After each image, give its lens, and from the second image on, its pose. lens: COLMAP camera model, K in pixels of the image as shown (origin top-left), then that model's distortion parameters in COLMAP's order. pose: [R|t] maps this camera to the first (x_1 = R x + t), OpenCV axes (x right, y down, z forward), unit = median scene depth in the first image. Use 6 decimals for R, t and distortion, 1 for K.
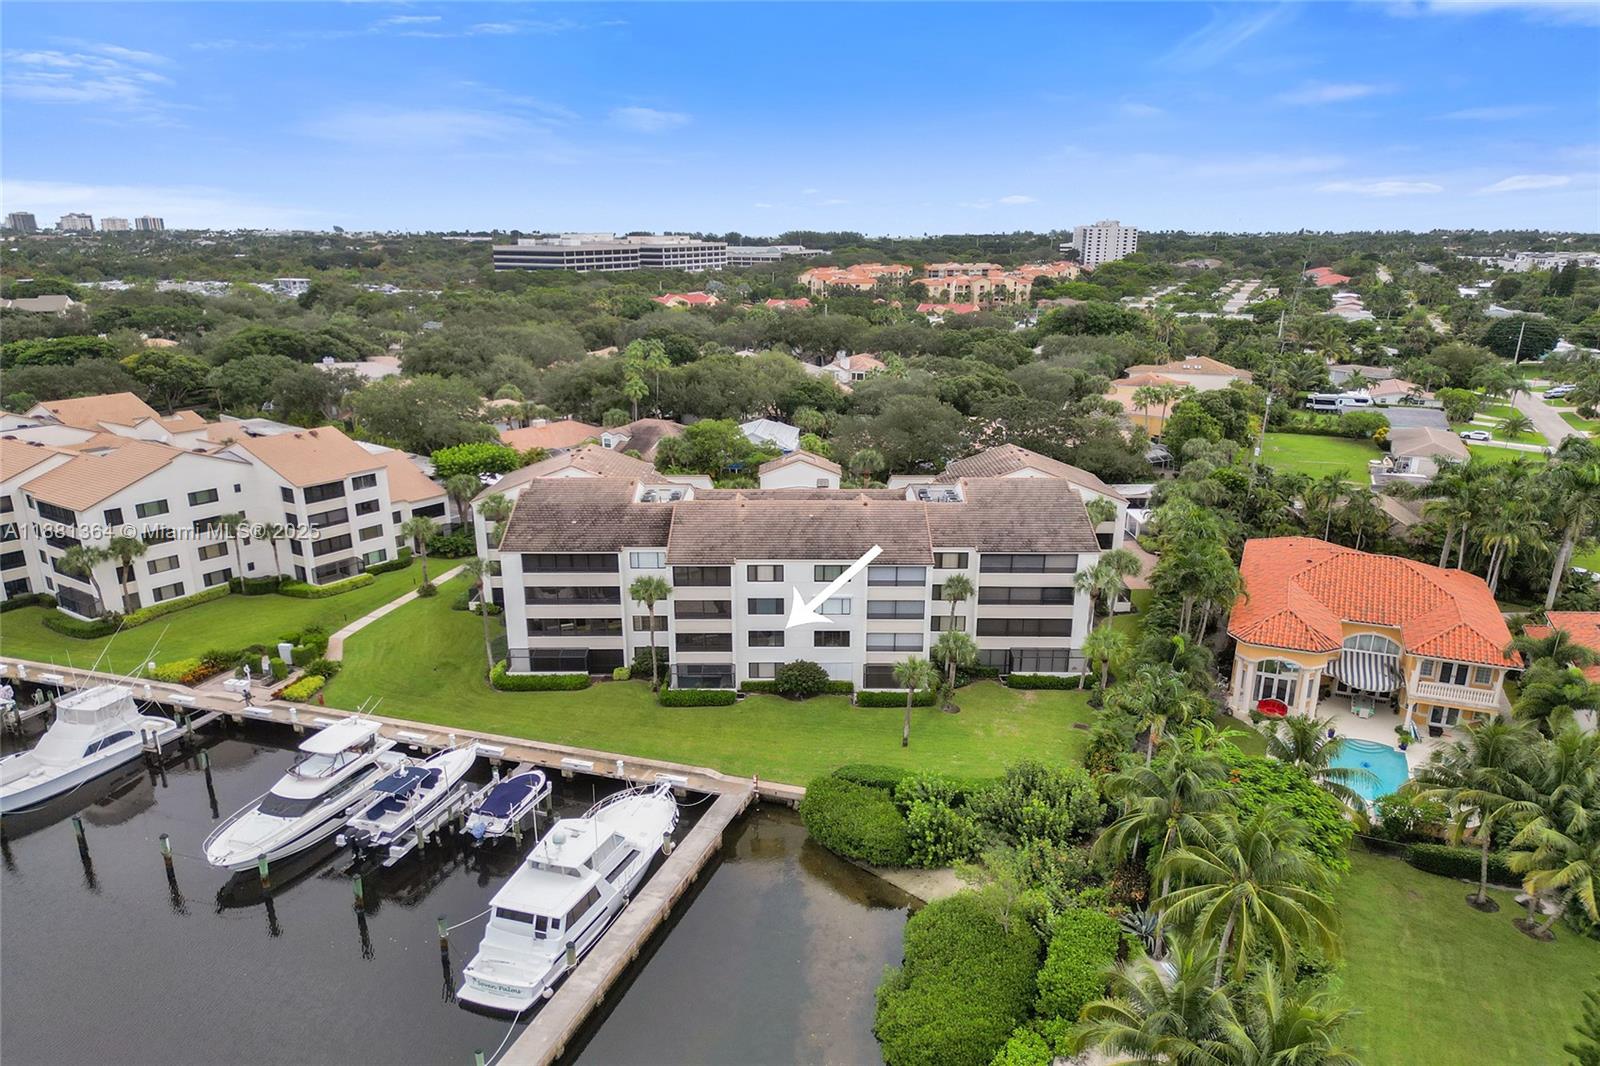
lens RADIAL K [[1129.4, 0, 799.2], [0, 1129.4, 566.5], [0, 0, 1]] dist [0.149137, -0.162263]
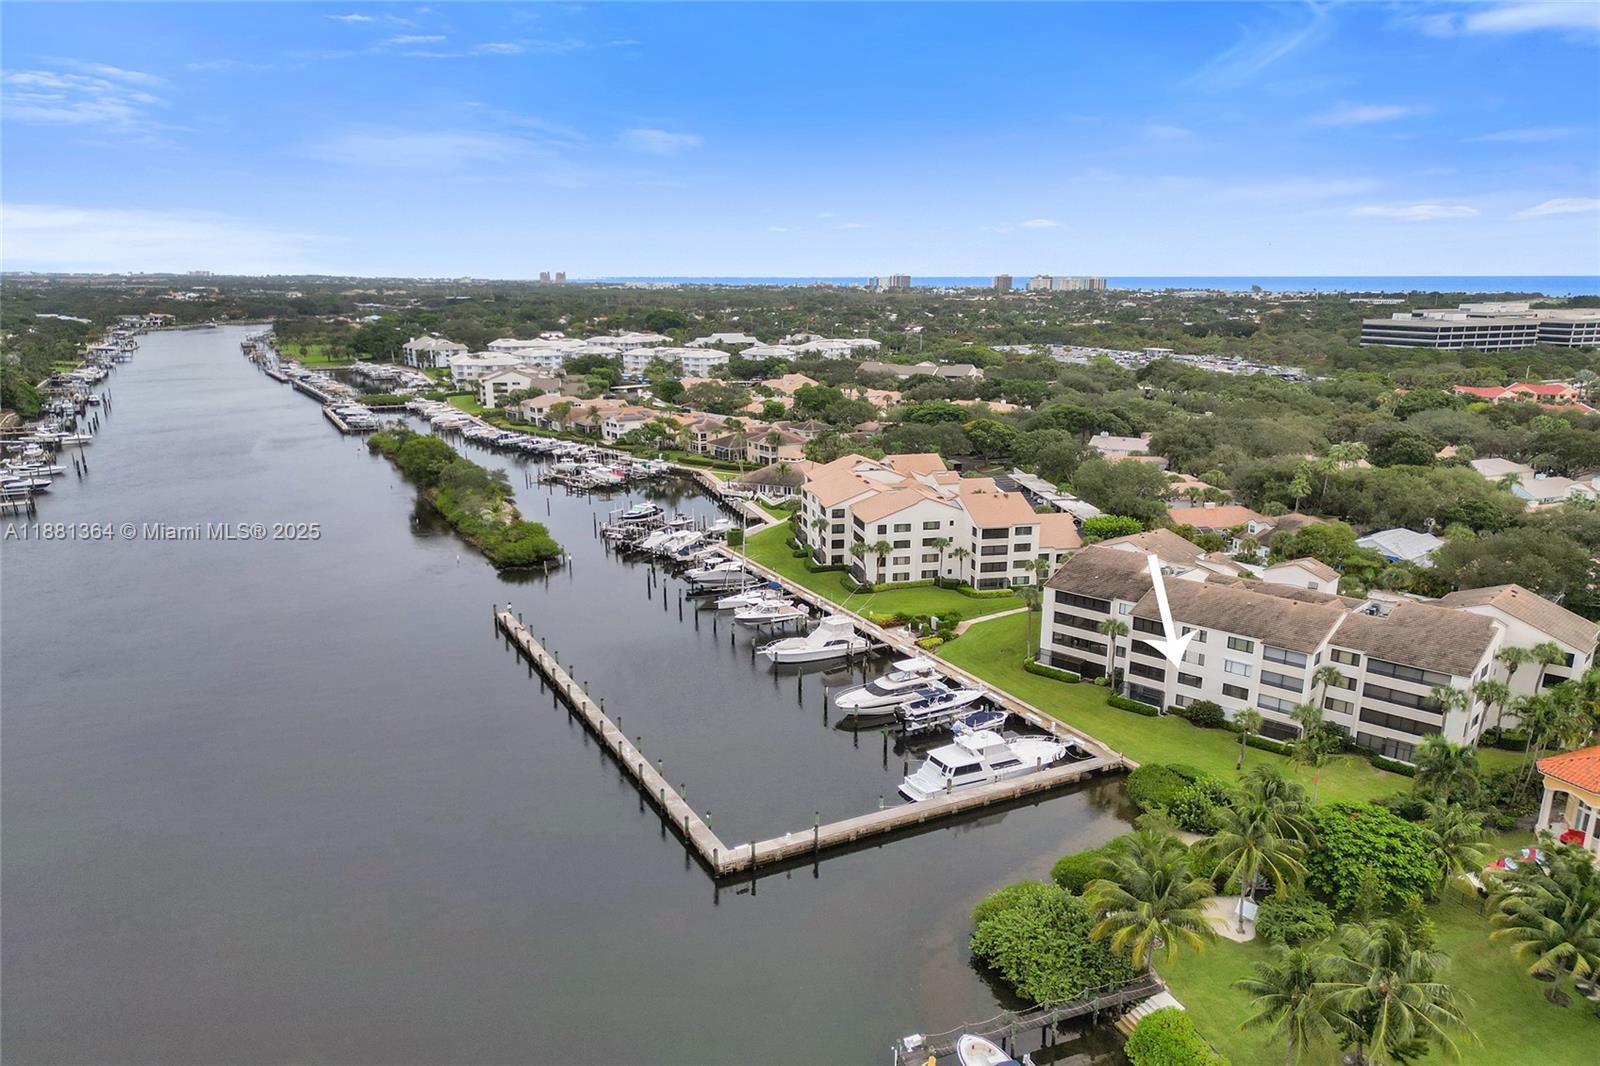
lens RADIAL K [[1129.4, 0, 799.2], [0, 1129.4, 566.5], [0, 0, 1]] dist [0.149137, -0.162263]
pose [[0.732844, 0.177796, -0.656756, 0.457987], [-0.204251, 0.978223, 0.036909, -0.025004], [0.649016, 0.107095, 0.753199, -0.368587]]
